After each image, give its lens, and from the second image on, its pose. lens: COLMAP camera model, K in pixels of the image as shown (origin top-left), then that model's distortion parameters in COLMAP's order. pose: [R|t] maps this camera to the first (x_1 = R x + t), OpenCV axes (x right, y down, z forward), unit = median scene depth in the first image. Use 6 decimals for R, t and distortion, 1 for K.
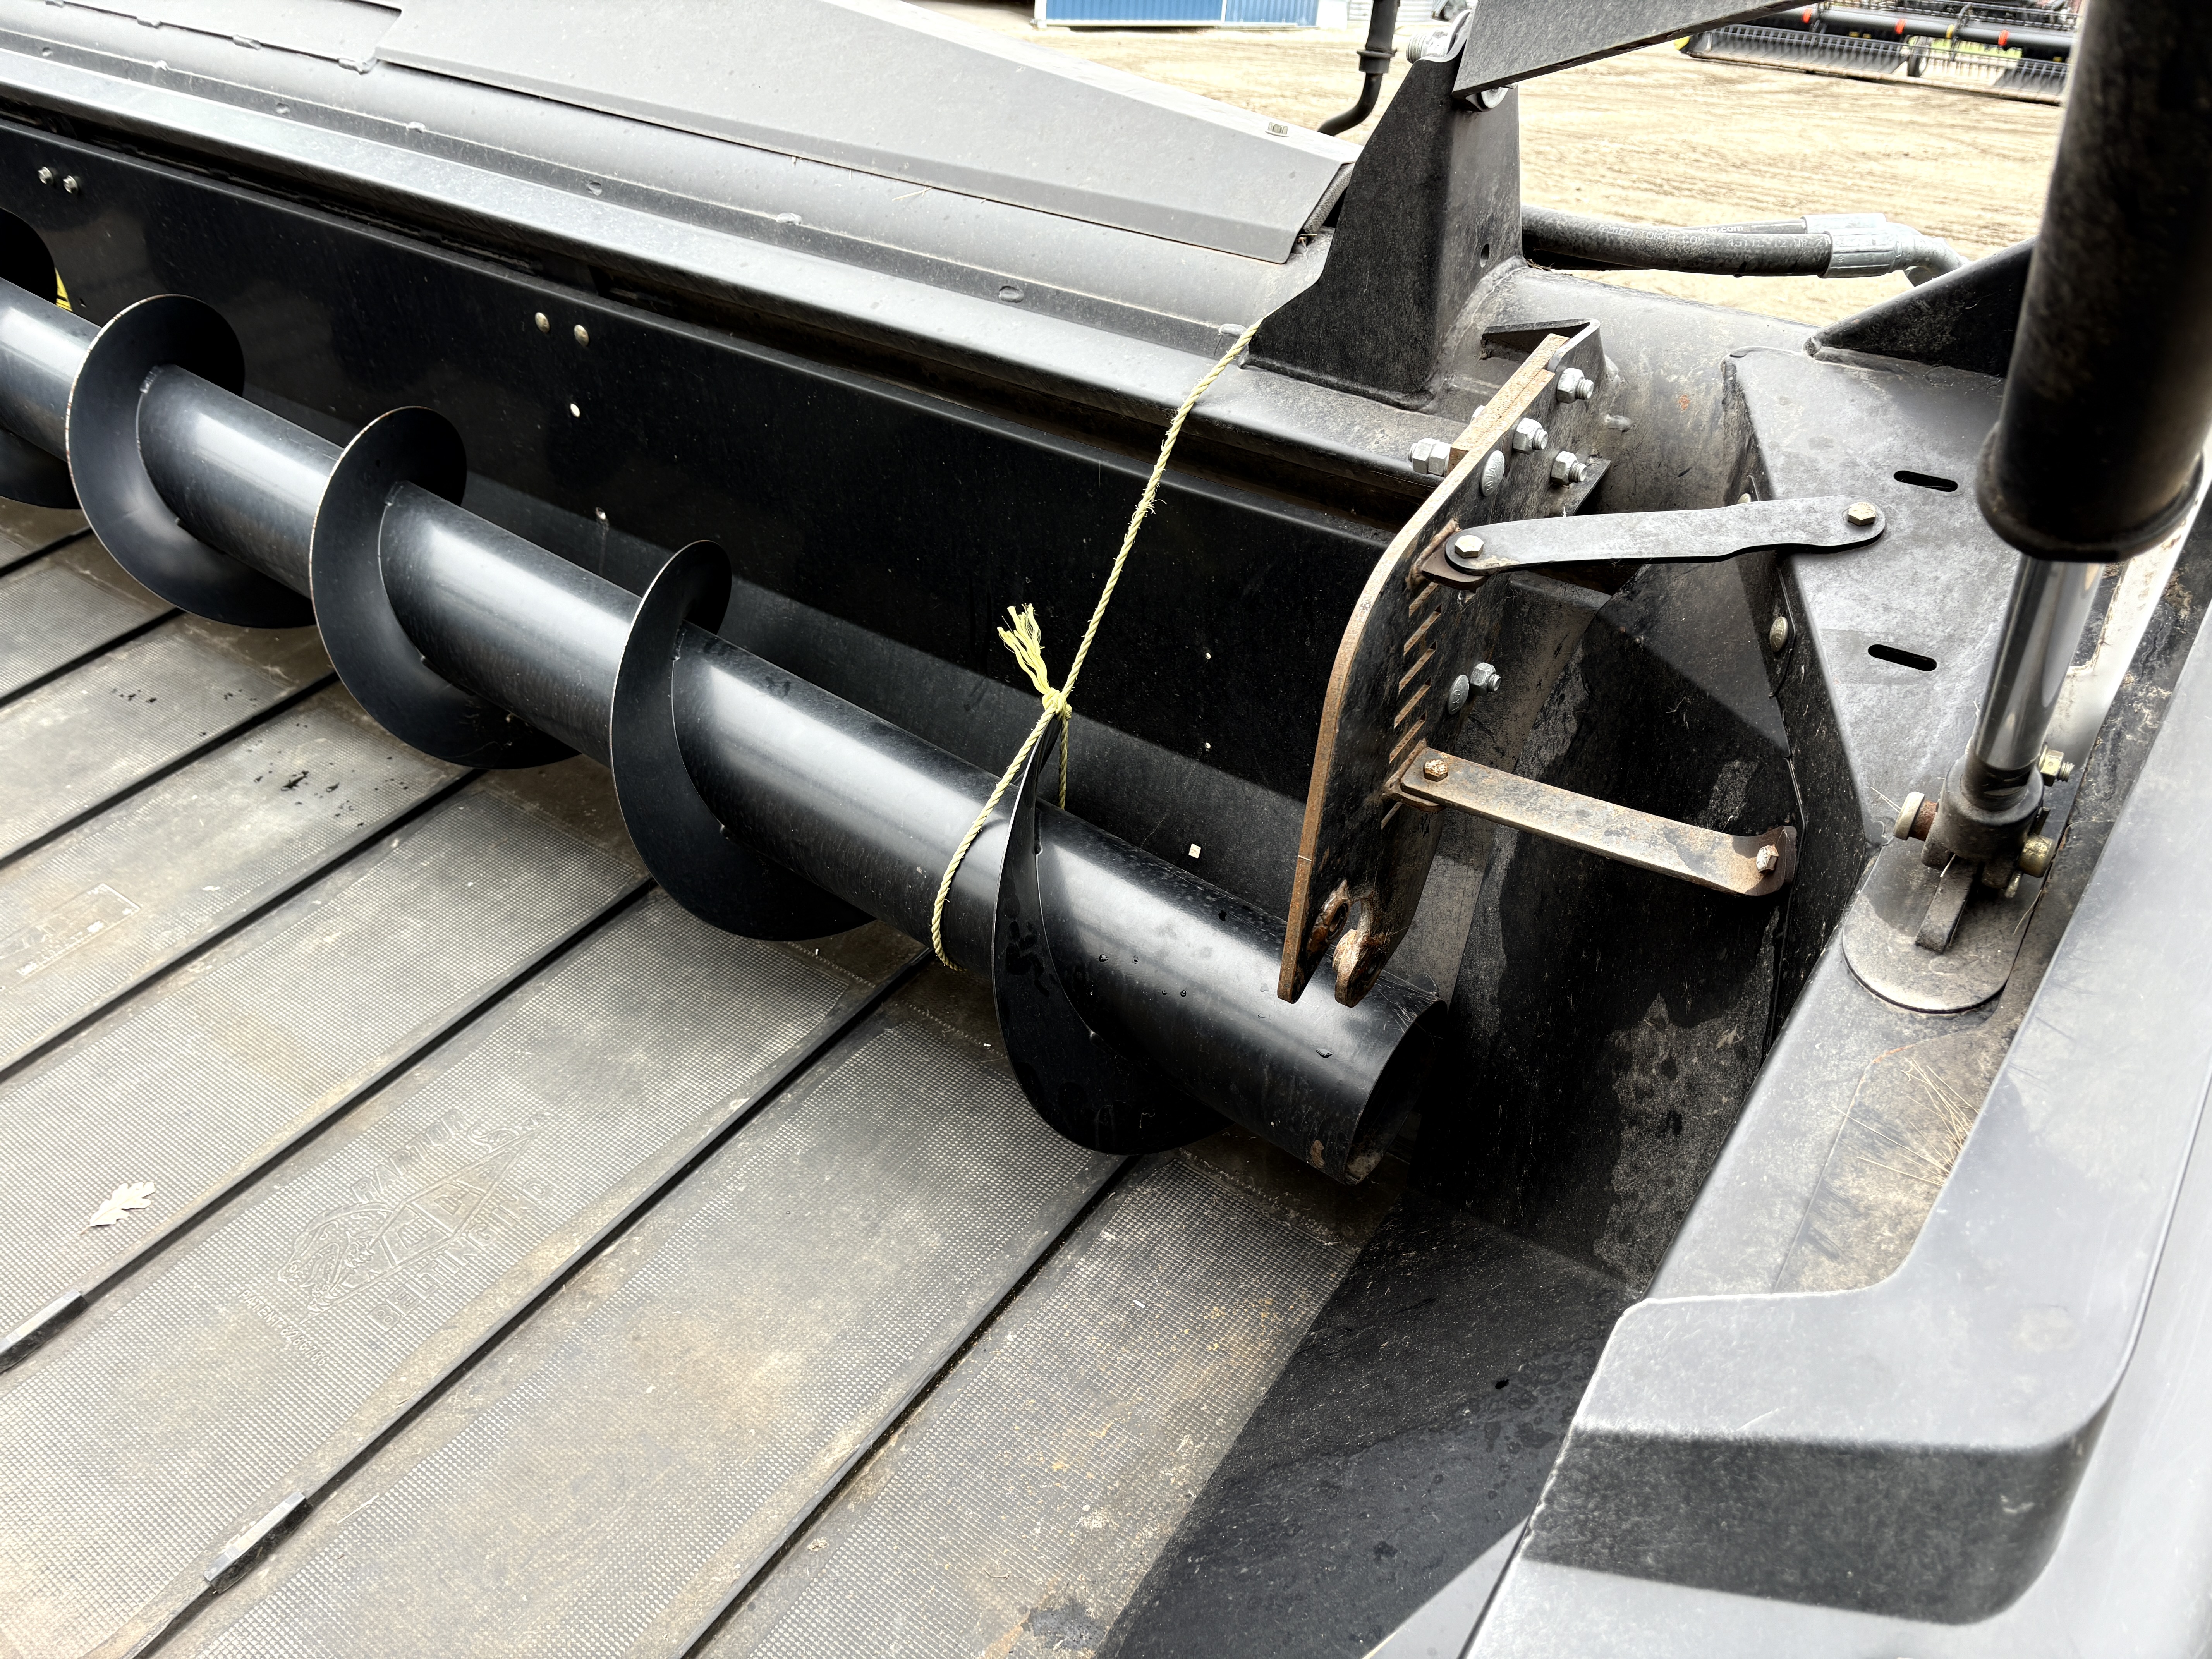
lens RADIAL K [[1672.0, 0, 1106.0], [0, 1672.0, 829.5], [0, 0, 1]] dist [0.005793, 0.002508]
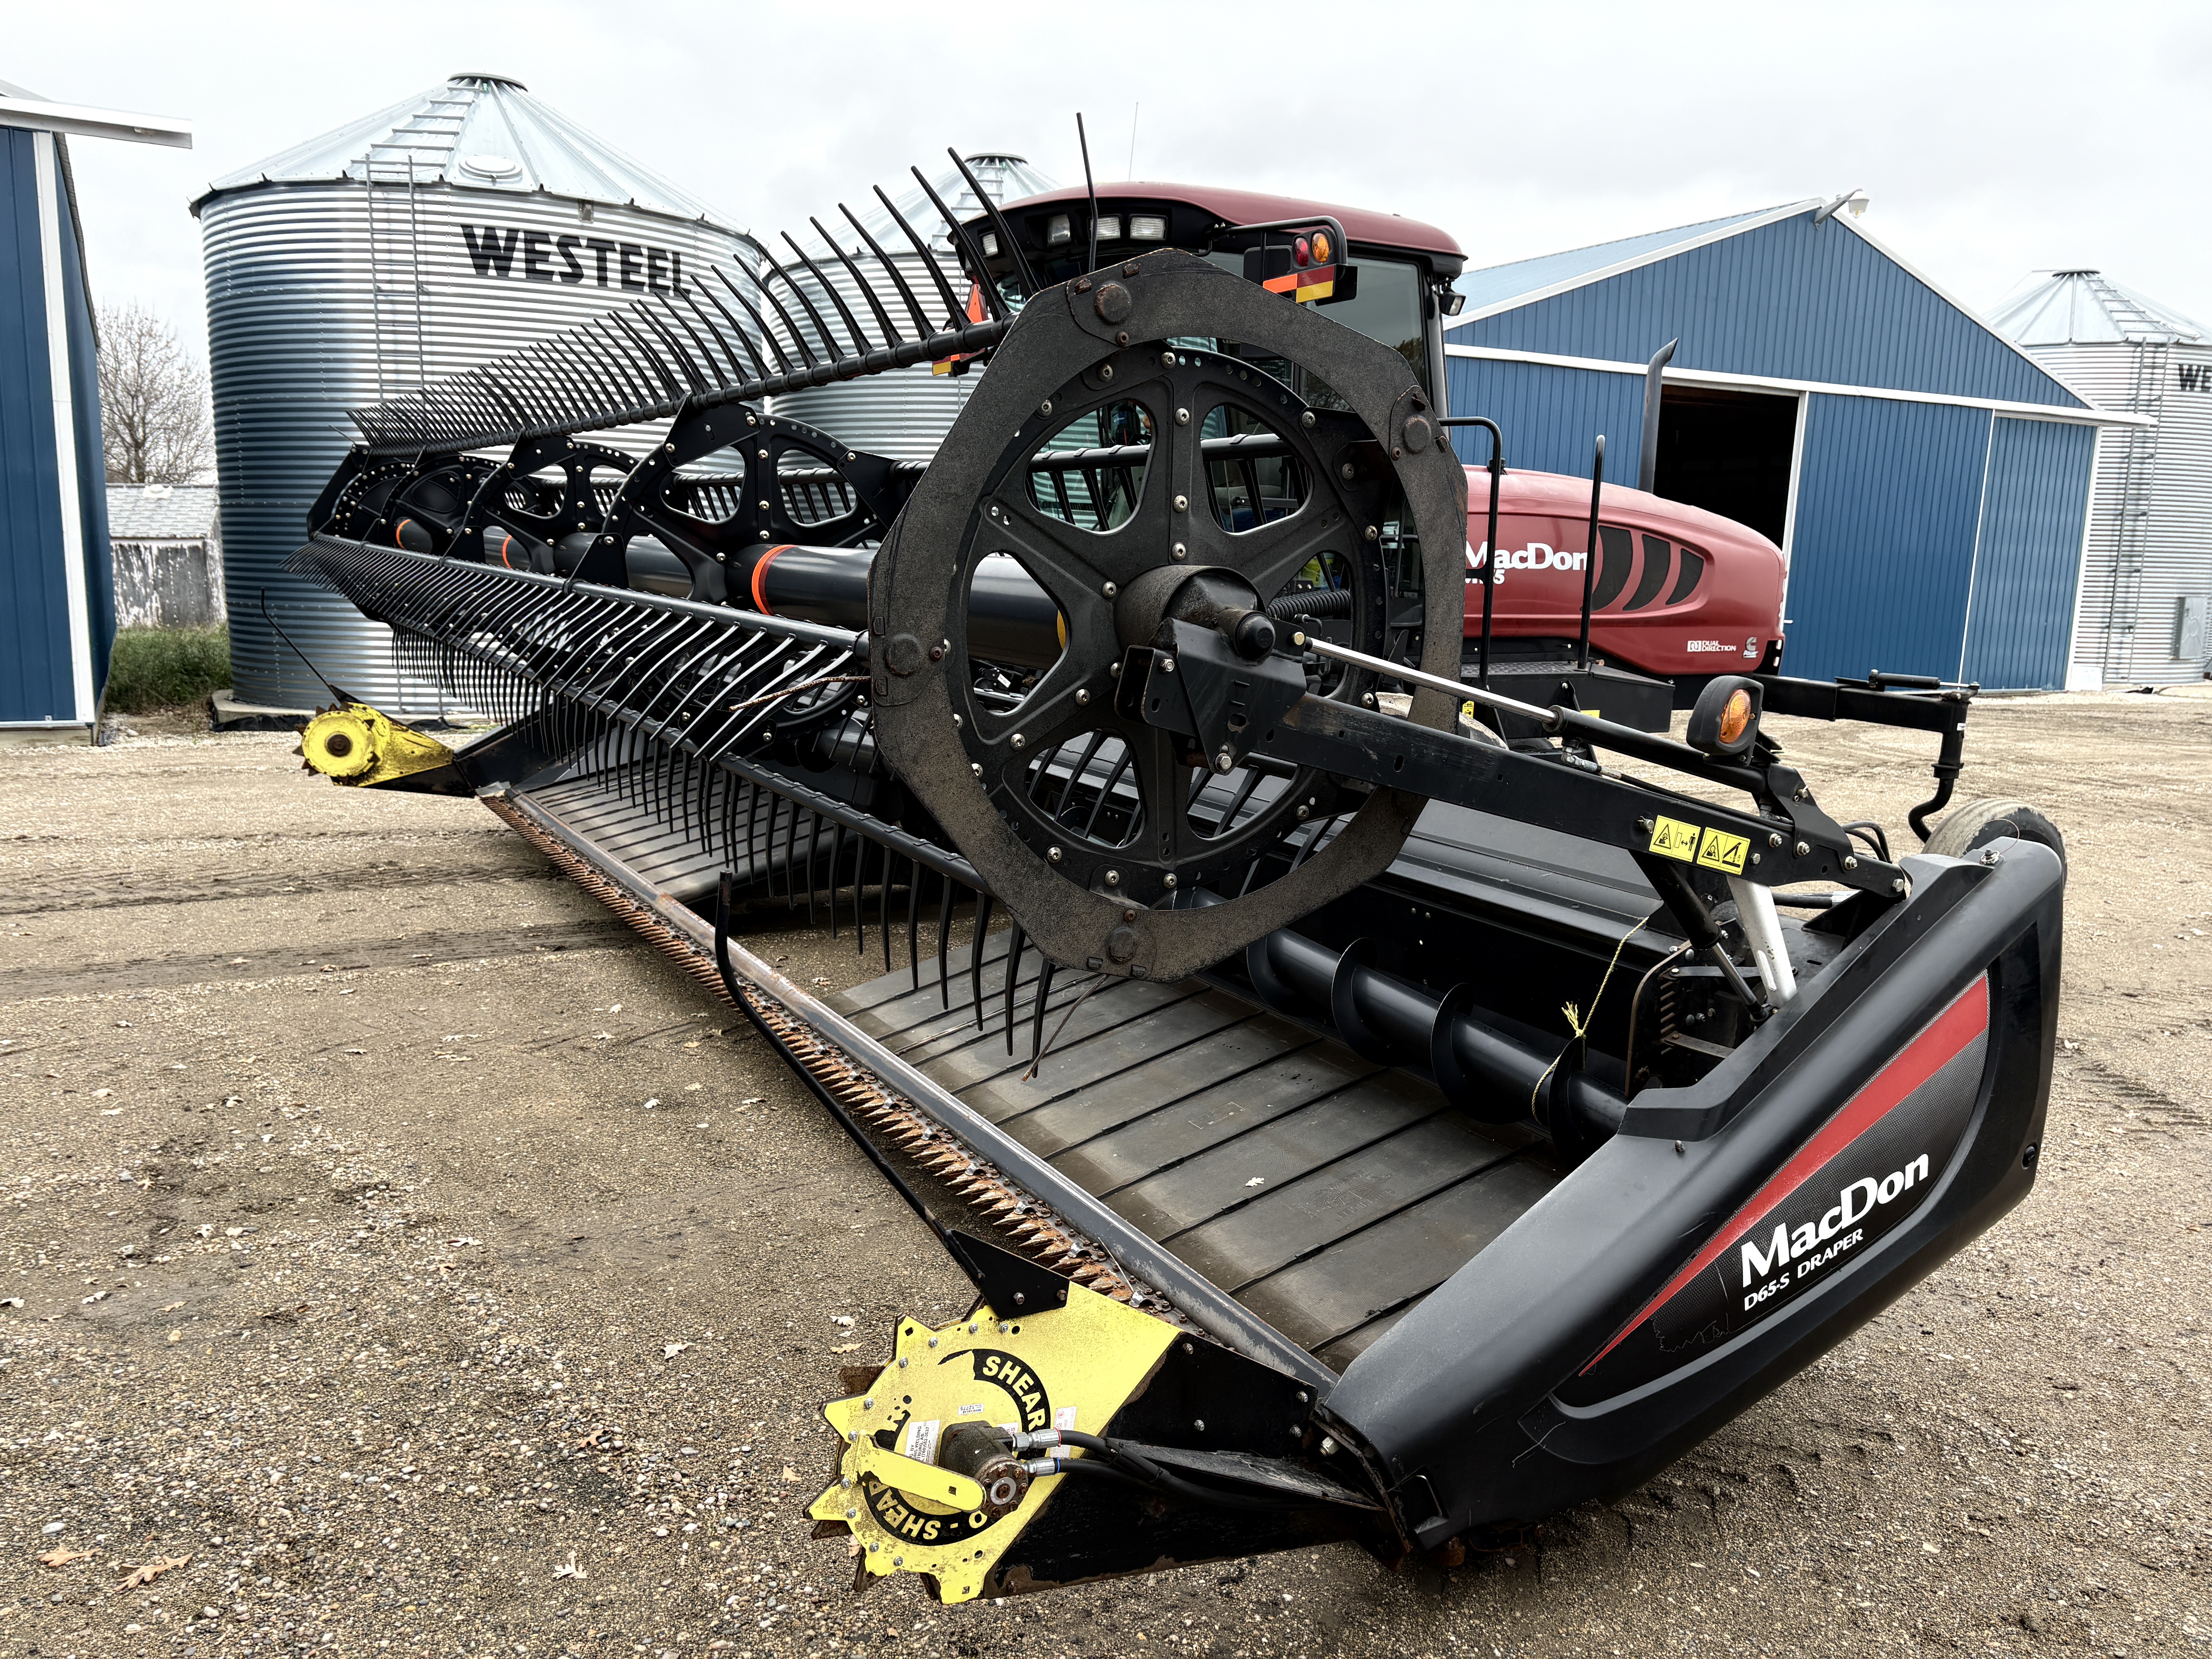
lens RADIAL K [[1642.1, 0, 1106.0], [0, 1642.1, 829.5], [0, 0, 1]] dist [0.044125, 0.000979]
pose [[0.908281, 0.015394, -0.418078, 0.358127], [-0.162017, 0.934286, -0.317584, 0.550396], [0.385716, 0.356192, 0.851088, -1.657002]]
